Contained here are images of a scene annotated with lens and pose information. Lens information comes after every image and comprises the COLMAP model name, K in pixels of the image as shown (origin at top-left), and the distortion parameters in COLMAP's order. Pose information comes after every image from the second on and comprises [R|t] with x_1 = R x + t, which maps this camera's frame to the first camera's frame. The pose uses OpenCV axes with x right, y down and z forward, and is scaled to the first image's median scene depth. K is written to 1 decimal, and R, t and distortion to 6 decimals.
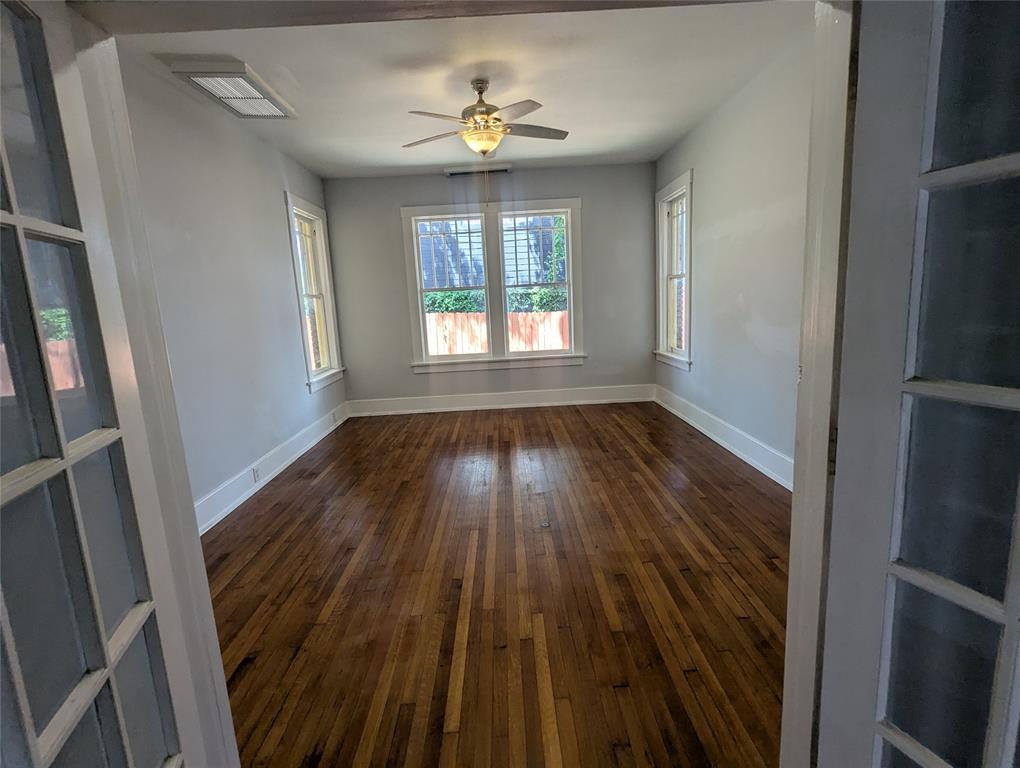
lens RADIAL K [[482.1, 0, 511.0], [0, 482.1, 379.0], [0, 0, 1]] dist [0.000783, -0.000195]
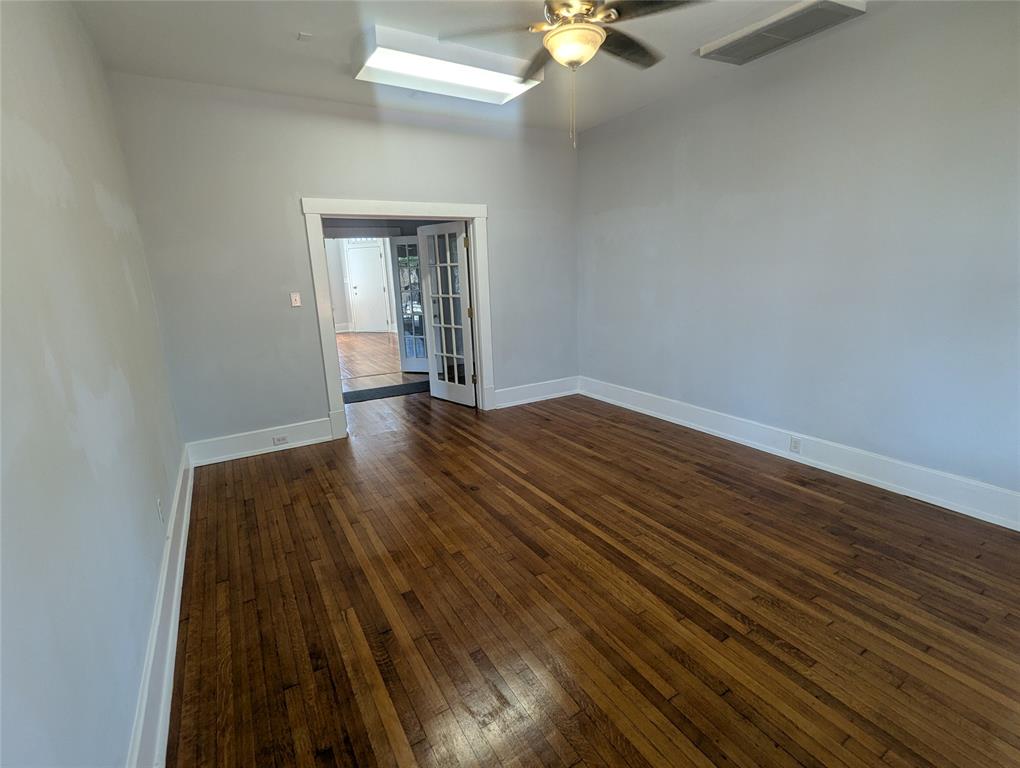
lens RADIAL K [[482.1, 0, 511.0], [0, 482.1, 379.0], [0, 0, 1]] dist [0.000783, -0.000195]
pose [[-0.864298, 0.190952, -0.465323, 0.486180], [-0.005816, 0.921278, 0.388862, -0.379056], [0.502946, 0.338799, -0.795148, 1.901114]]
